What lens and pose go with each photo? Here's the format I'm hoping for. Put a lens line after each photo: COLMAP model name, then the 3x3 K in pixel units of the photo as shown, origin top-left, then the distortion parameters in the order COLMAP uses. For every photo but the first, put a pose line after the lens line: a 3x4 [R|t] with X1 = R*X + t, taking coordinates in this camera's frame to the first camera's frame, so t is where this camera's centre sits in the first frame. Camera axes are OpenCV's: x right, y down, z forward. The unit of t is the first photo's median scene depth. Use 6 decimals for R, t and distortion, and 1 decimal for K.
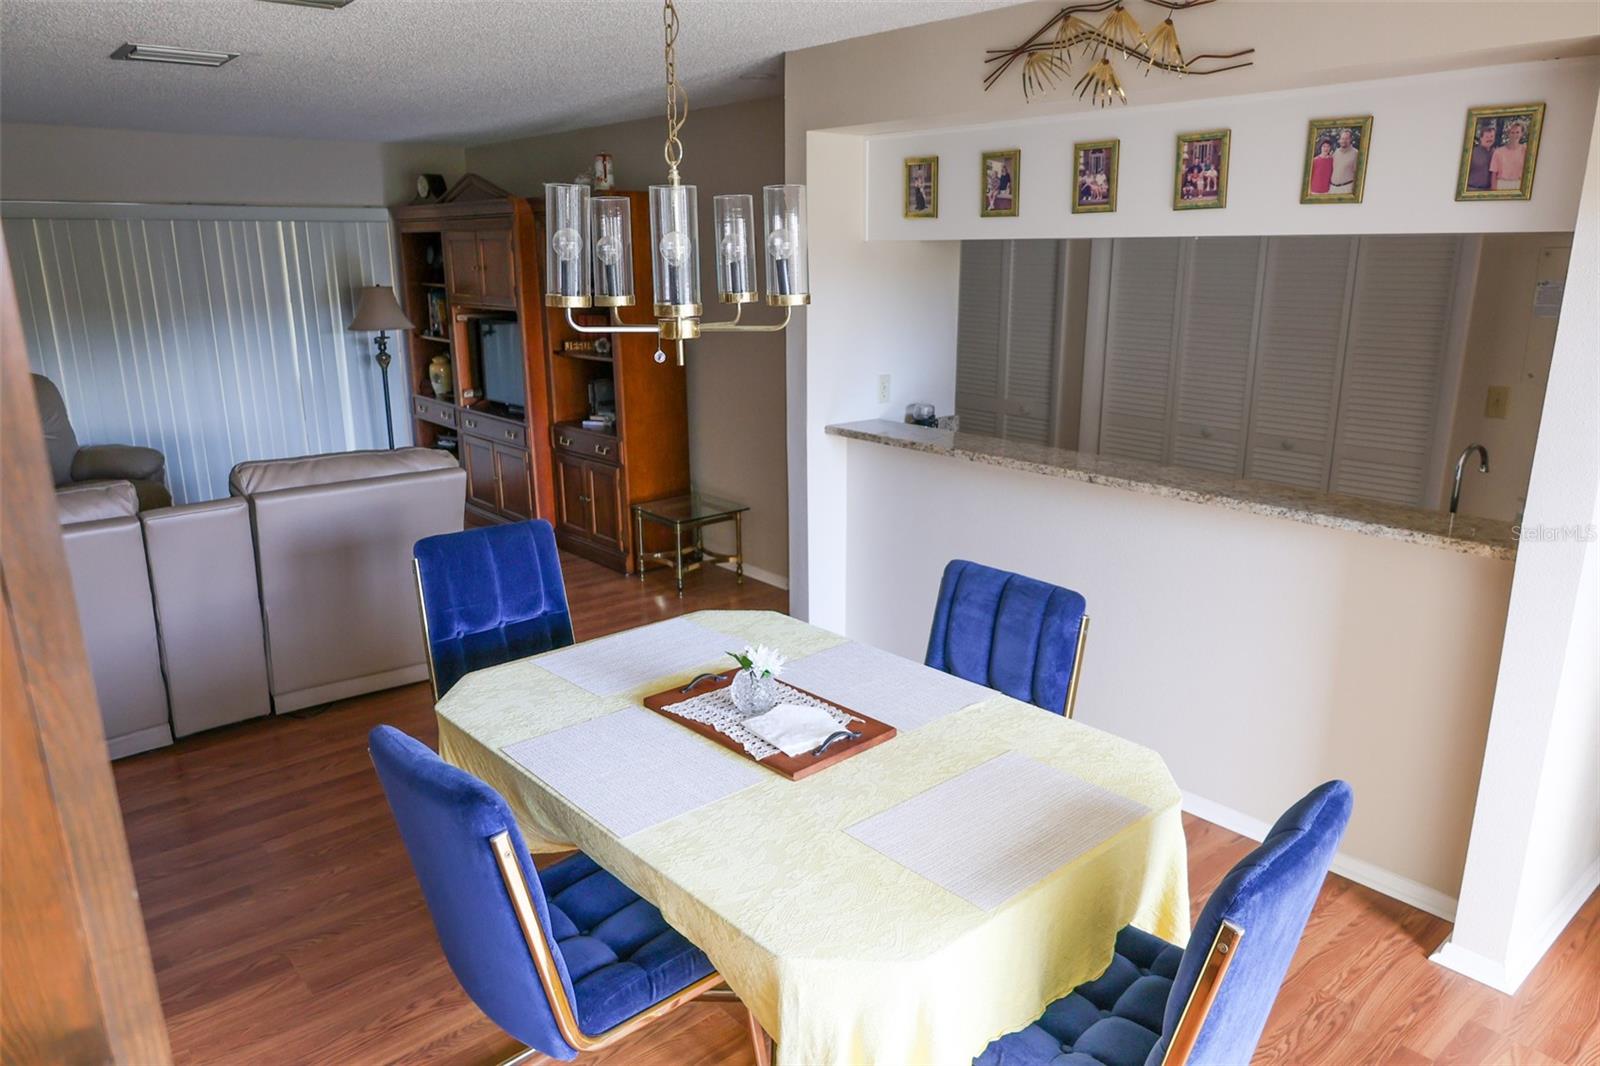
lens RADIAL K [[1094.1, 0, 808.1], [0, 1094.1, 534.0], [0, 0, 1]] dist [0.028294, -0.001036]
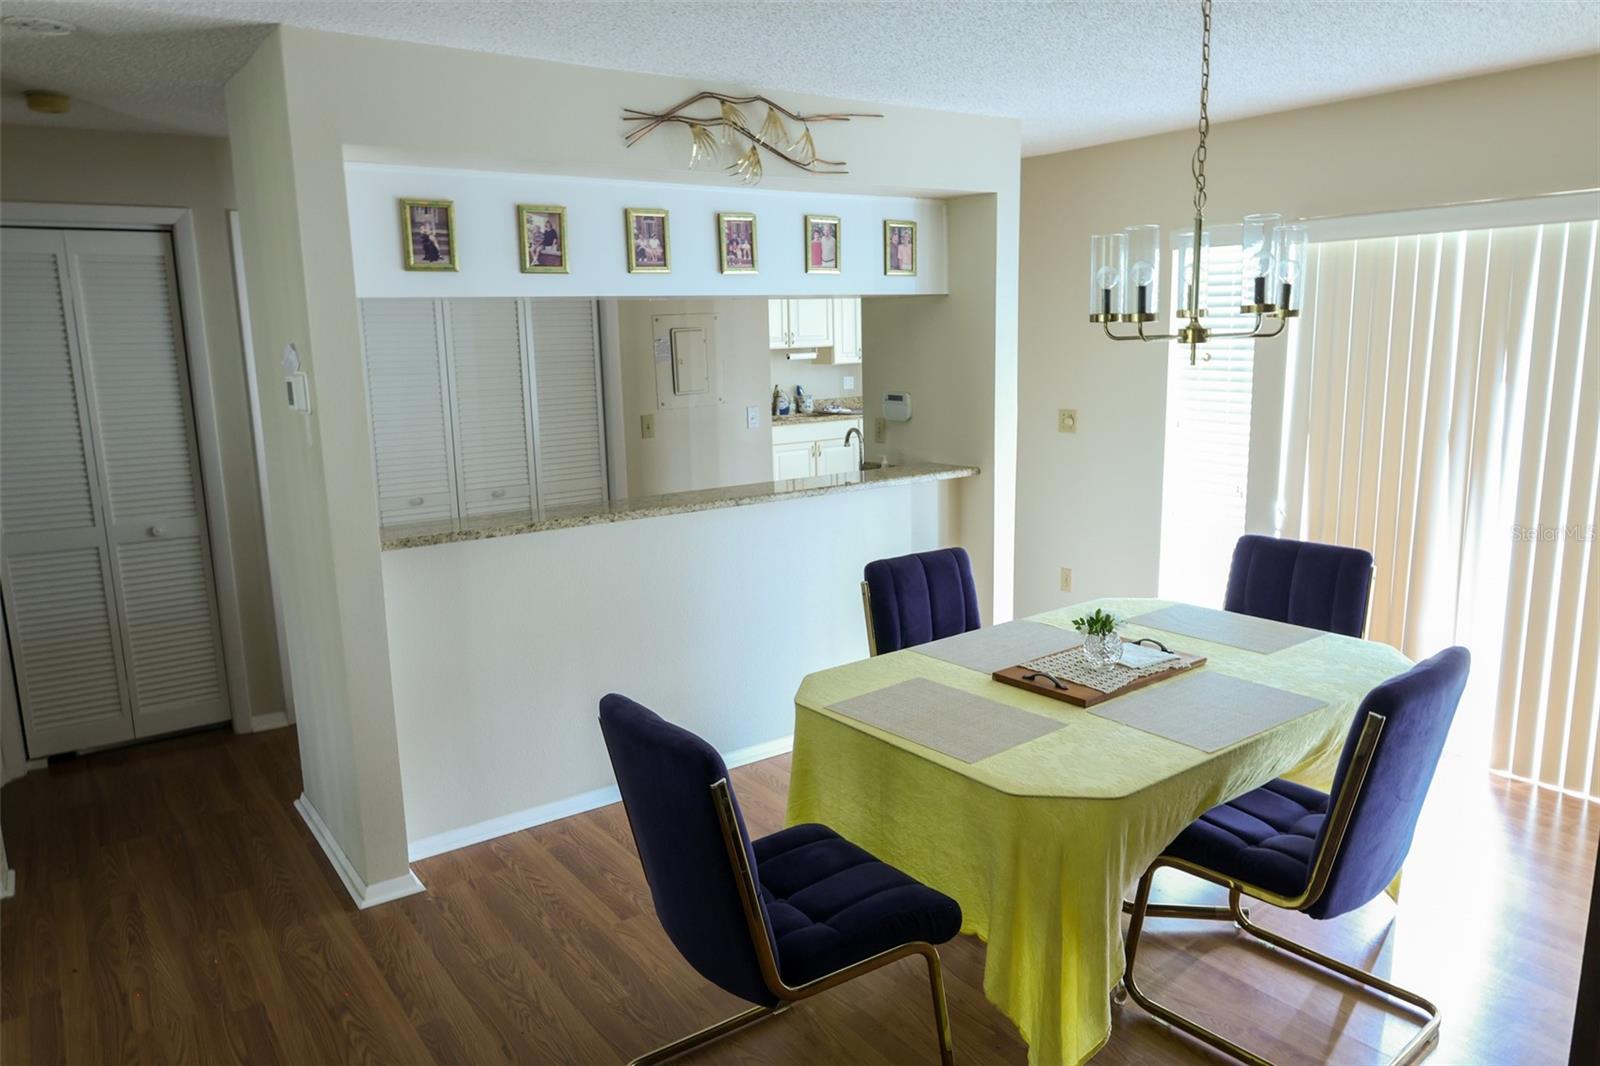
lens RADIAL K [[1094.1, 0, 807.1], [0, 1094.1, 534.0], [0, 0, 1]] dist [0.028294, -0.001036]
pose [[0.099223, -0.183440, 0.978011, -0.849534], [0.278568, 0.948682, 0.149677, -0.168120], [-0.955277, 0.257591, 0.145231, 0.769003]]
